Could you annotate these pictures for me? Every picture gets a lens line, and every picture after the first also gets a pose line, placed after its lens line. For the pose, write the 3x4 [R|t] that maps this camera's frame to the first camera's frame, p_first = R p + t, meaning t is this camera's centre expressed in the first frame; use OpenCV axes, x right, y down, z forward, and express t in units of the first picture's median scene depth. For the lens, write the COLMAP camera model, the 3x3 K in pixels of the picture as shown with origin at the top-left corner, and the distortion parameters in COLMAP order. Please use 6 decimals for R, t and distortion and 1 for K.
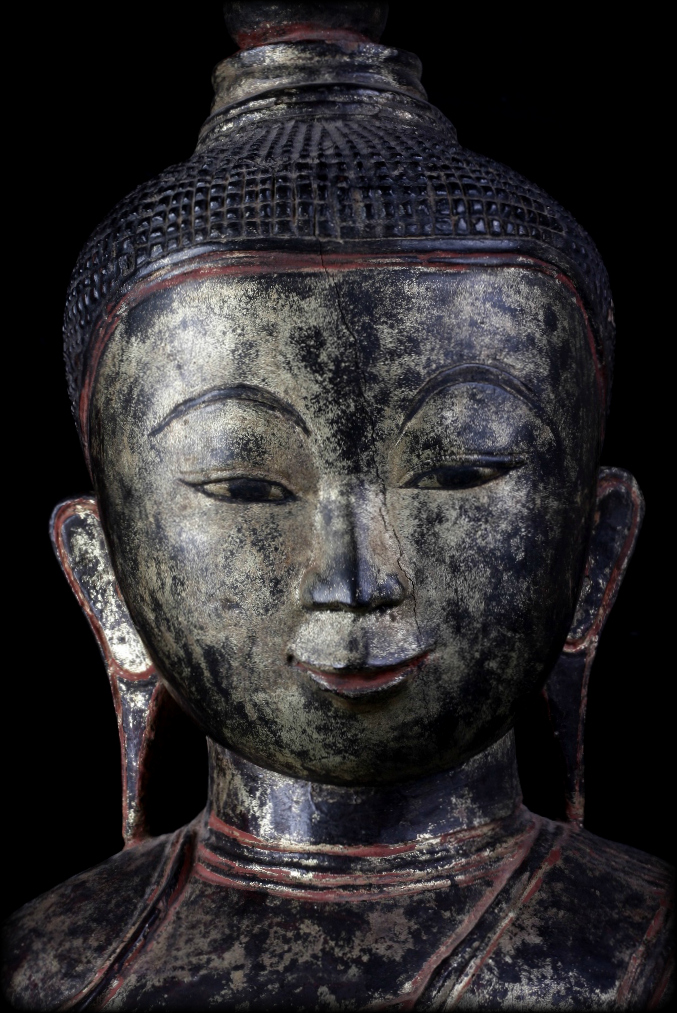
lens RADIAL K [[2663.9, 0, 339.5], [0, 2663.9, 474.9], [0, 0, 1]] dist [-0.126274, -0.525505]
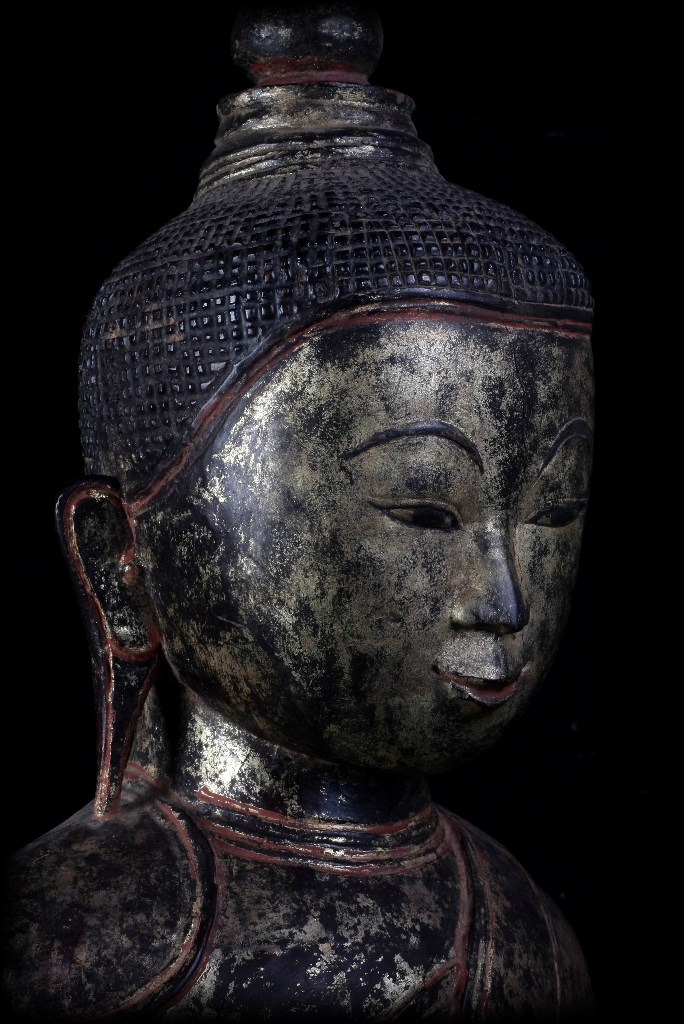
lens RADIAL K [[2466.0, 0, 342.0], [0, 2466.0, 512.0], [0, 0, 1]] dist [-0.137027, -0.332242]
pose [[0.780159, 0.063063, 0.622395, -0.694490], [-0.116727, 0.992108, 0.045792, -0.038923], [-0.614595, -0.108375, 0.781363, 0.224216]]
